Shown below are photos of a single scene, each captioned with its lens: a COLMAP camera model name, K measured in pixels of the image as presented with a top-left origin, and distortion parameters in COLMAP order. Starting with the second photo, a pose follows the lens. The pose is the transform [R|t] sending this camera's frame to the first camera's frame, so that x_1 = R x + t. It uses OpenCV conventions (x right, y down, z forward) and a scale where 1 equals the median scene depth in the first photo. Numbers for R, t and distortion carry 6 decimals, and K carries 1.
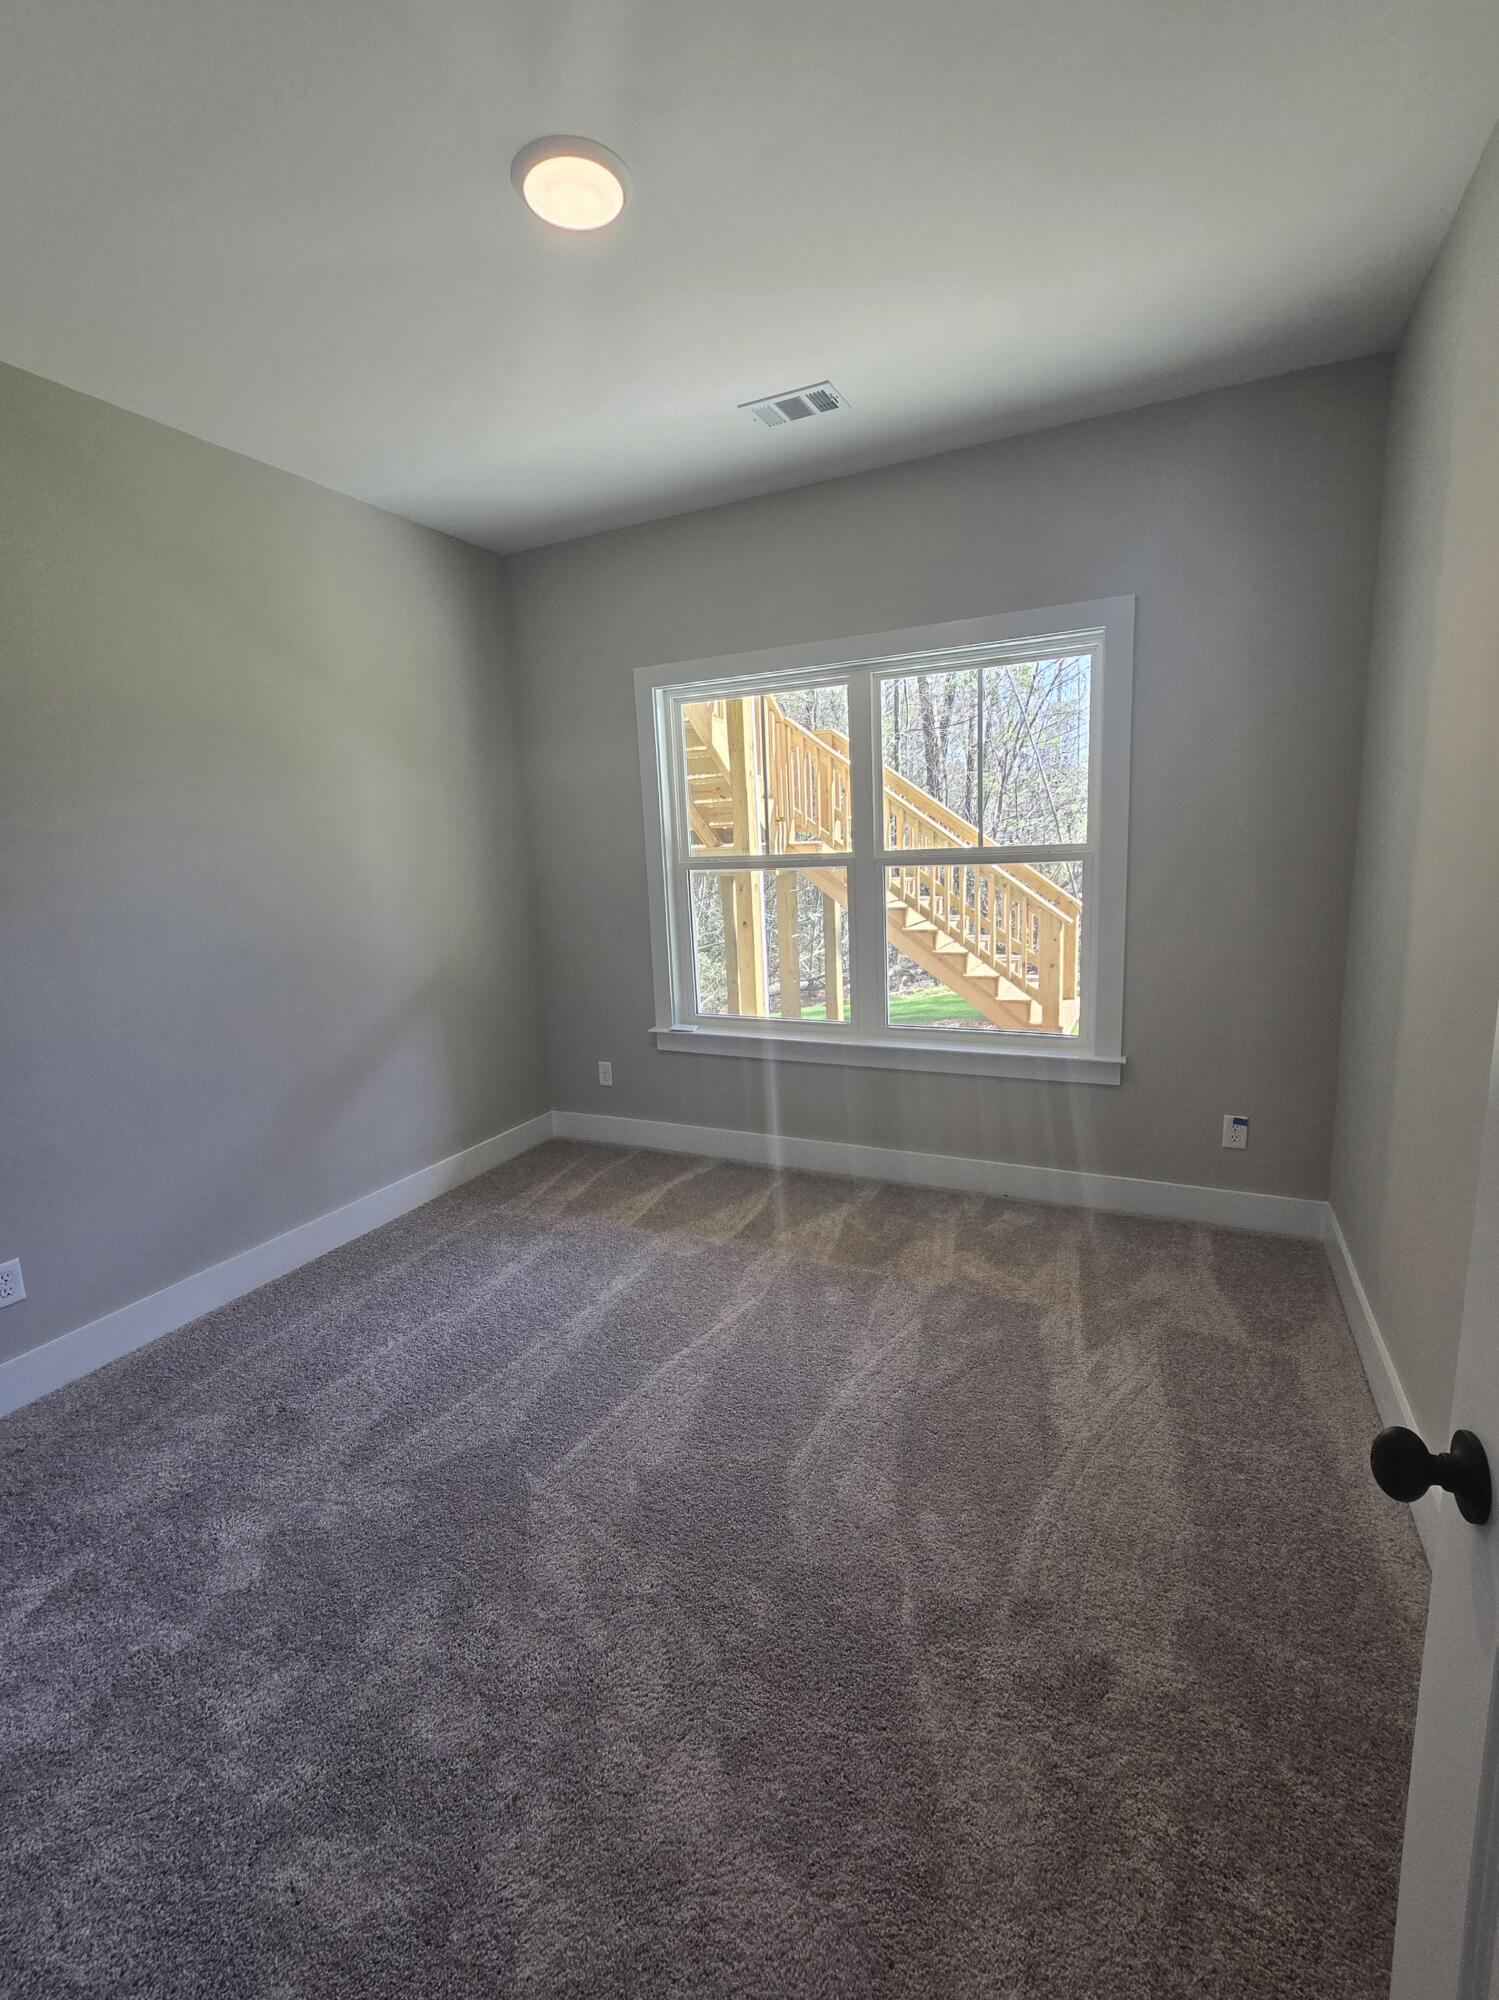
lens RADIAL K [[896.0, 0, 749.5], [0, 896.0, 1000.0], [0, 0, 1]] dist [0.001655, 0.000449]
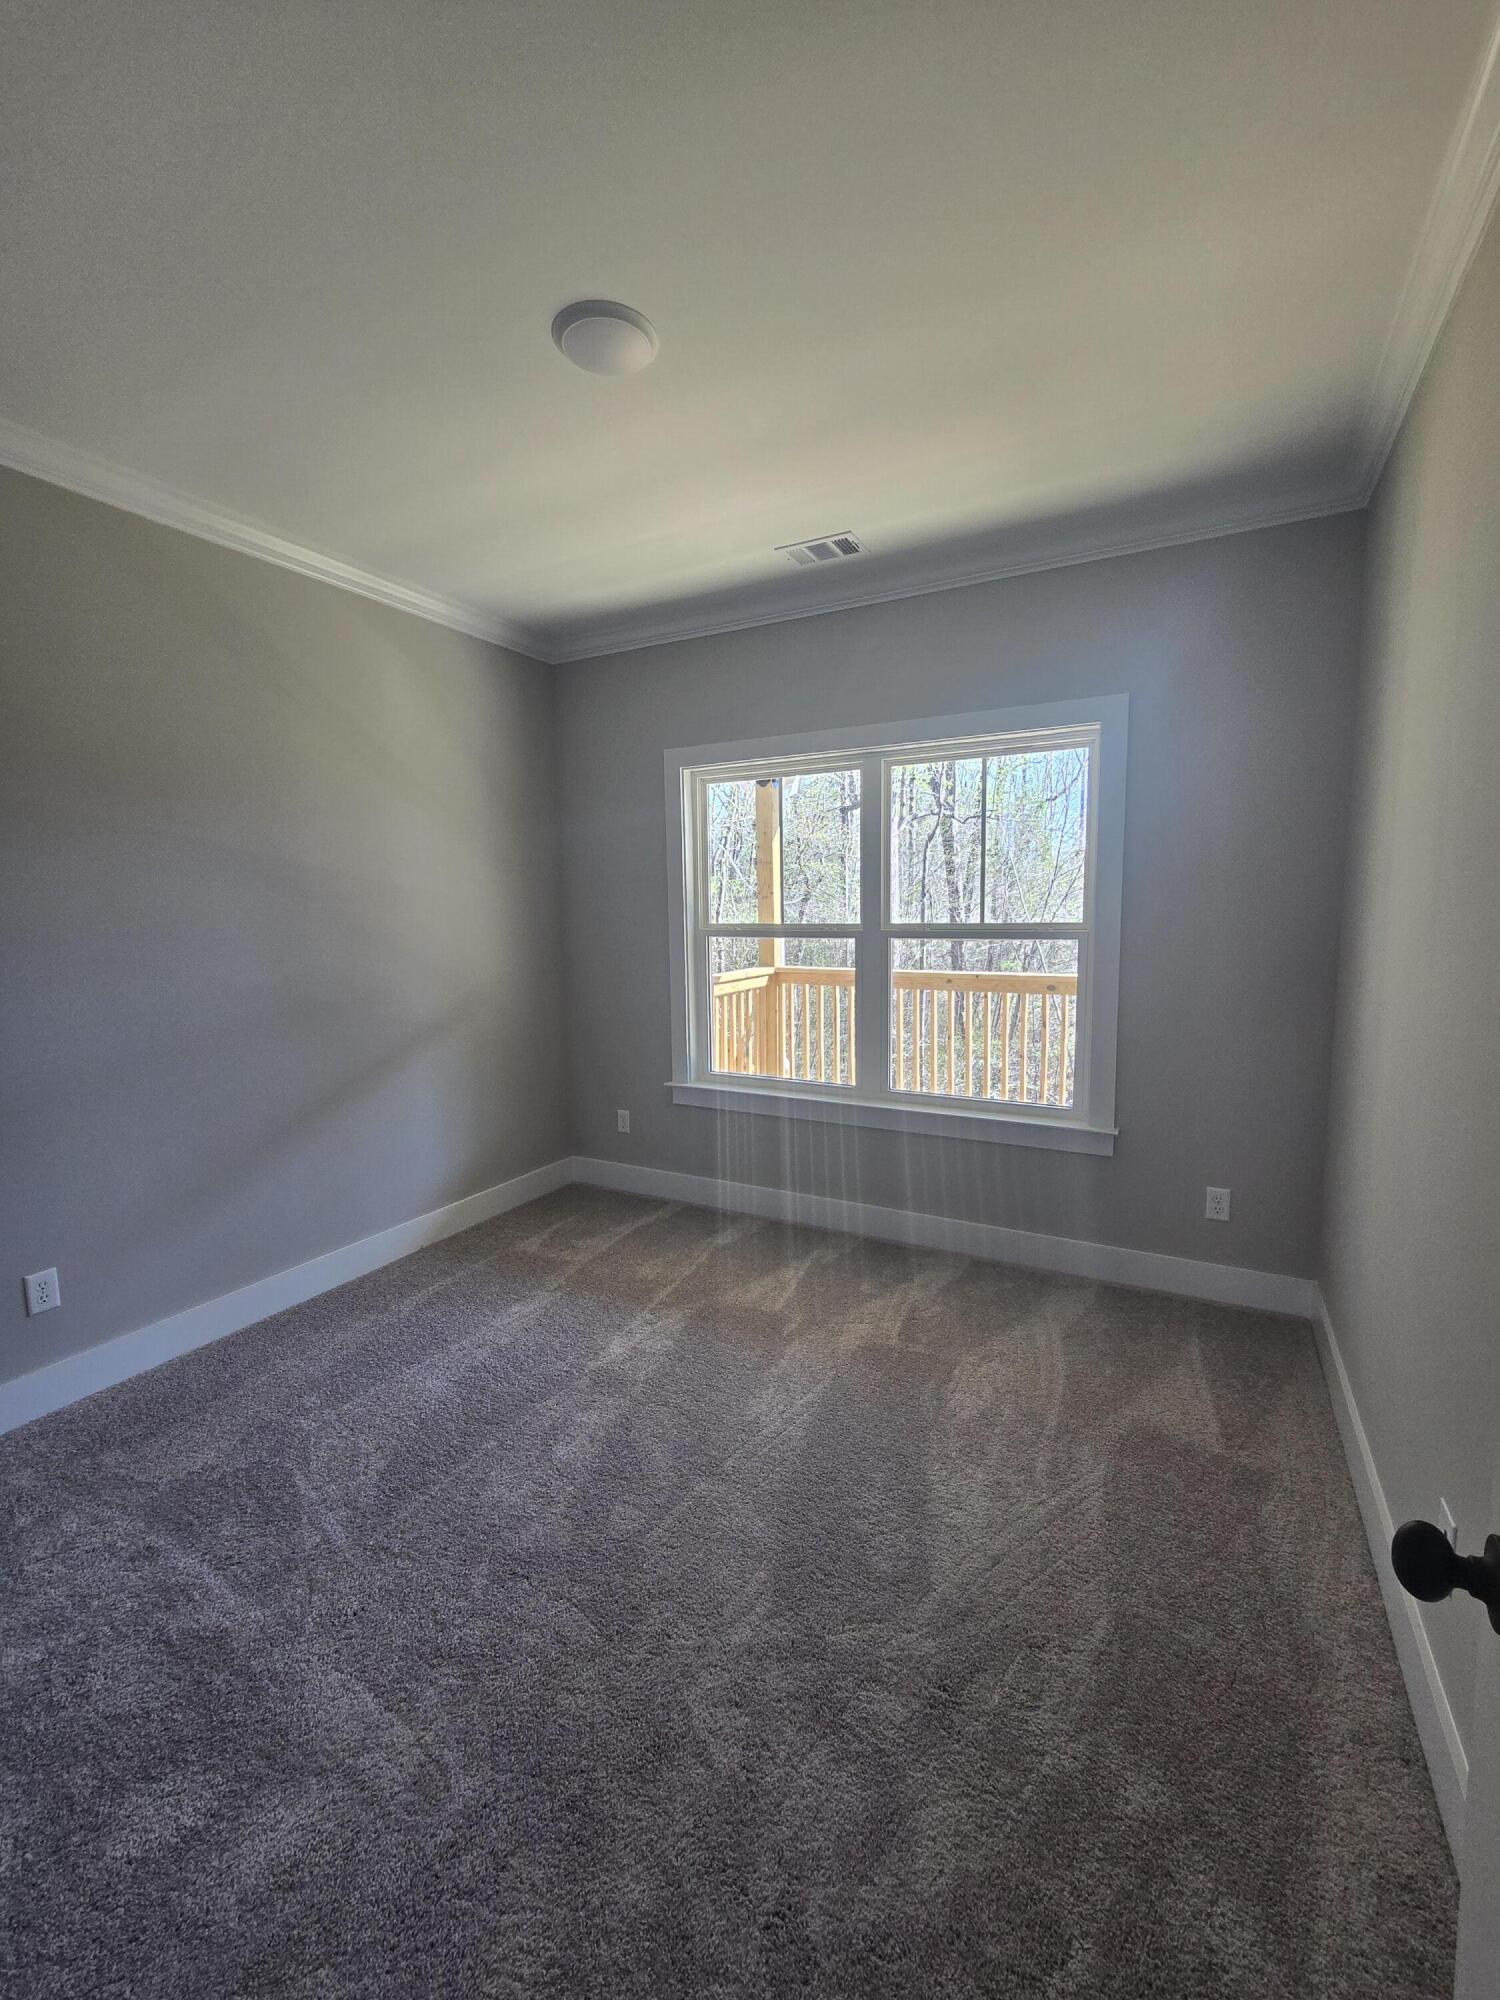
lens RADIAL K [[863.8, 0, 753.8], [0, 863.8, 1003.4], [0, 0, 1]] dist [0.000655, 0.000155]
pose [[0.998090, 0.037744, -0.048900, 0.042617], [-0.040912, 0.997015, -0.065484, 0.001970], [0.046282, 0.067360, 0.996655, -0.021584]]
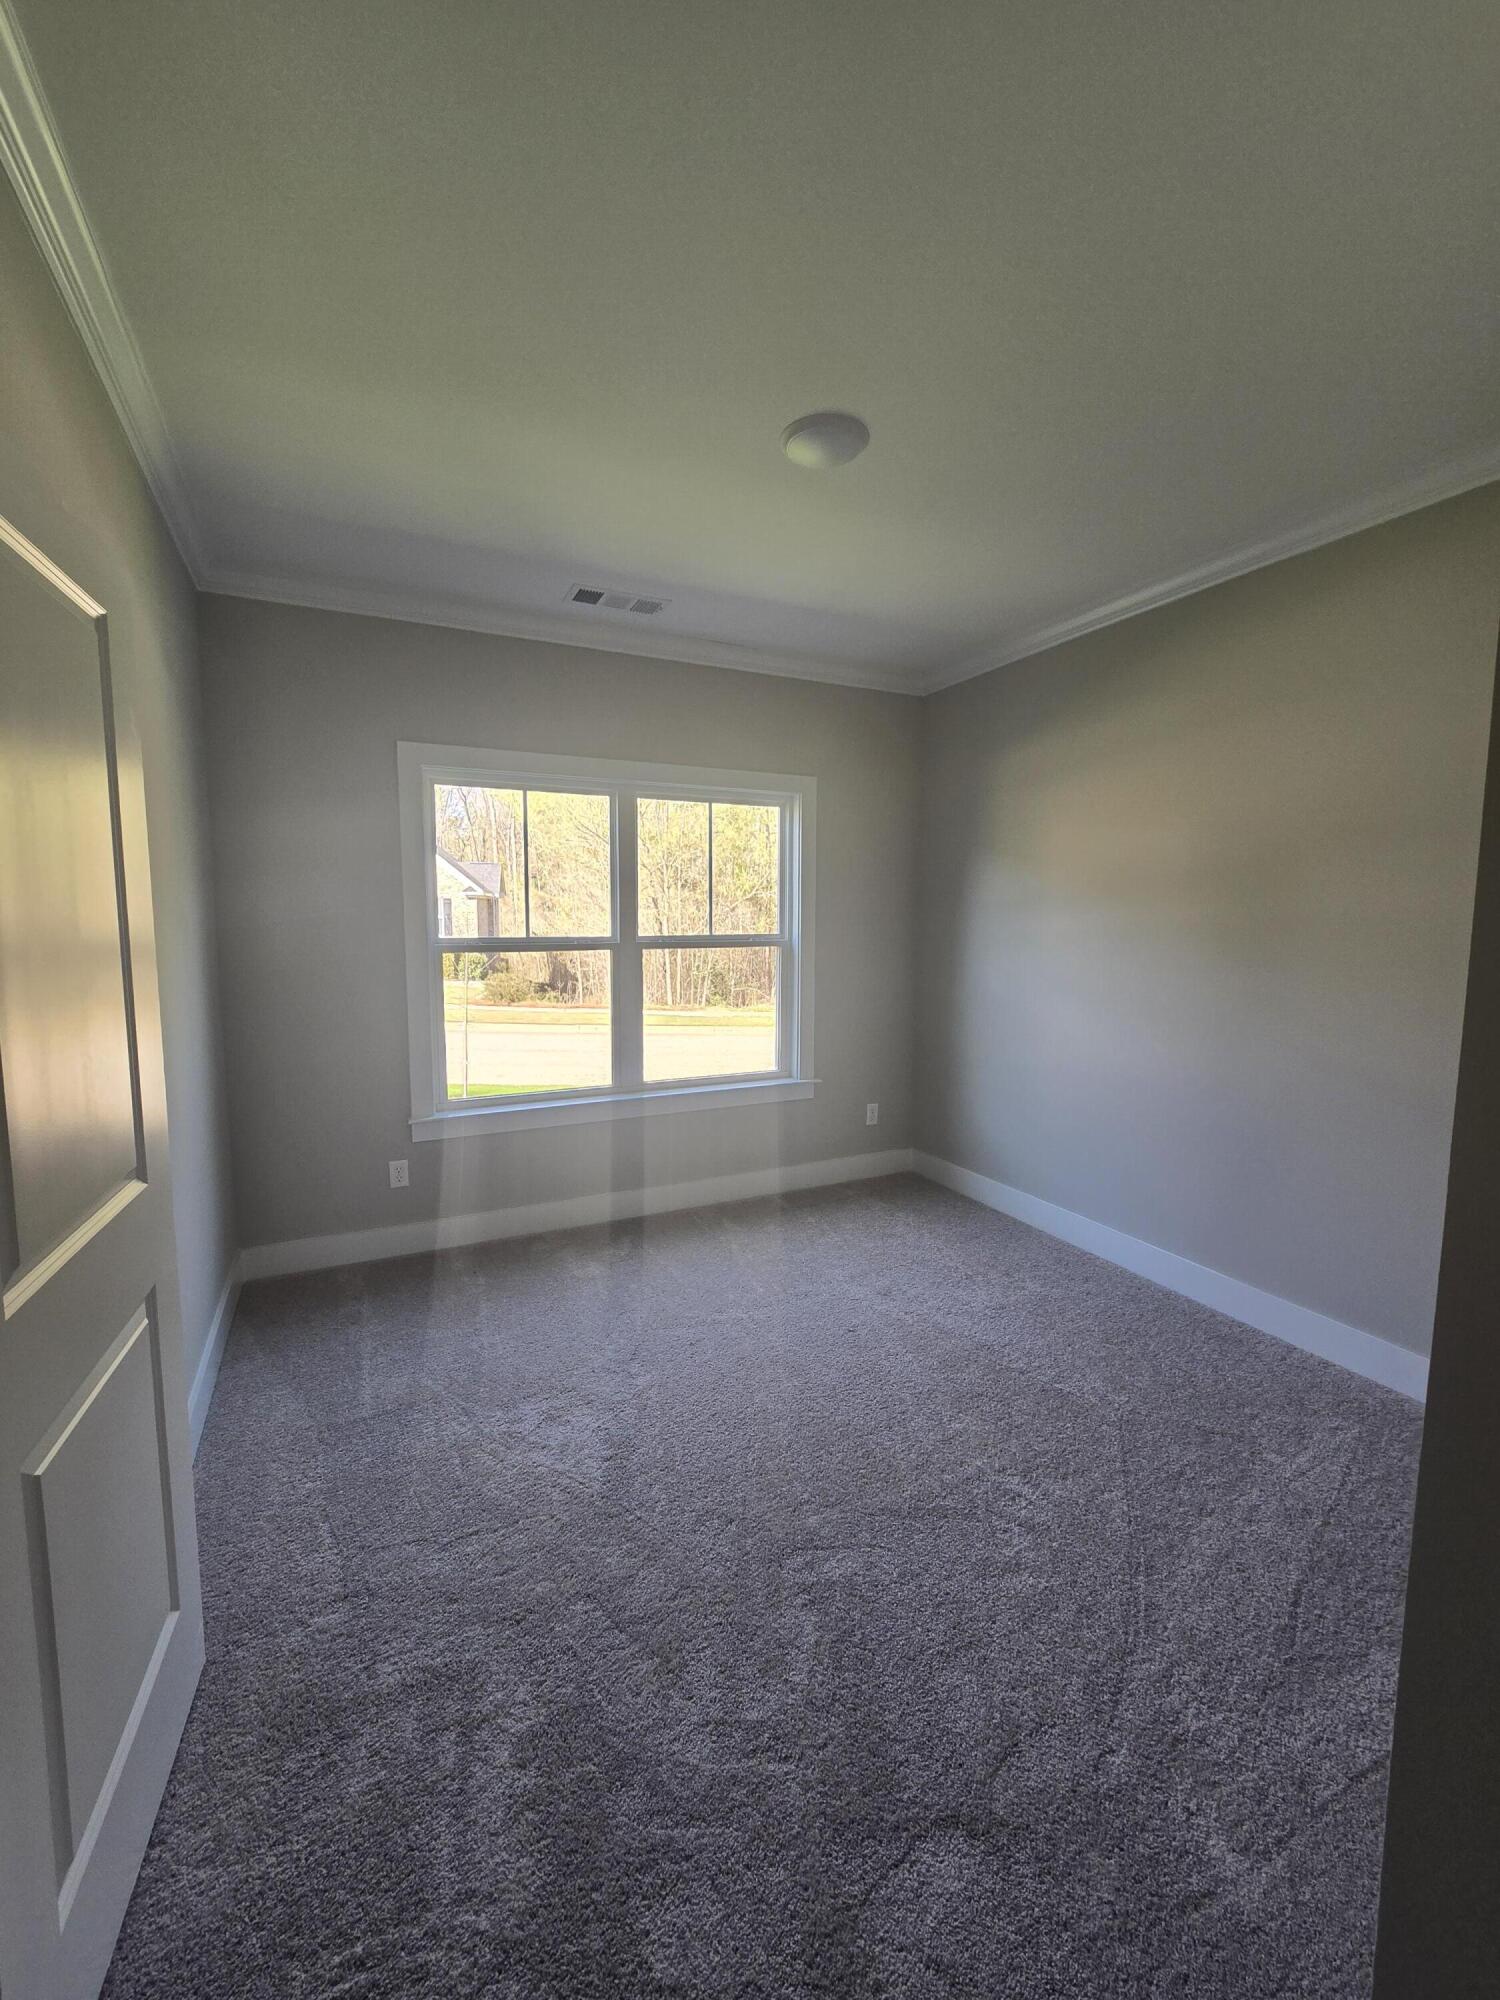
lens RADIAL K [[825.6, 0, 750.0], [0, 825.6, 1000.0], [0, 0, 1]] dist [-0.001009, 0.000244]
pose [[0.631464, -0.040570, 0.774343, -0.630399], [0.114921, 0.992498, -0.041716, -0.017541], [-0.766842, 0.115330, 0.631389, 0.194227]]
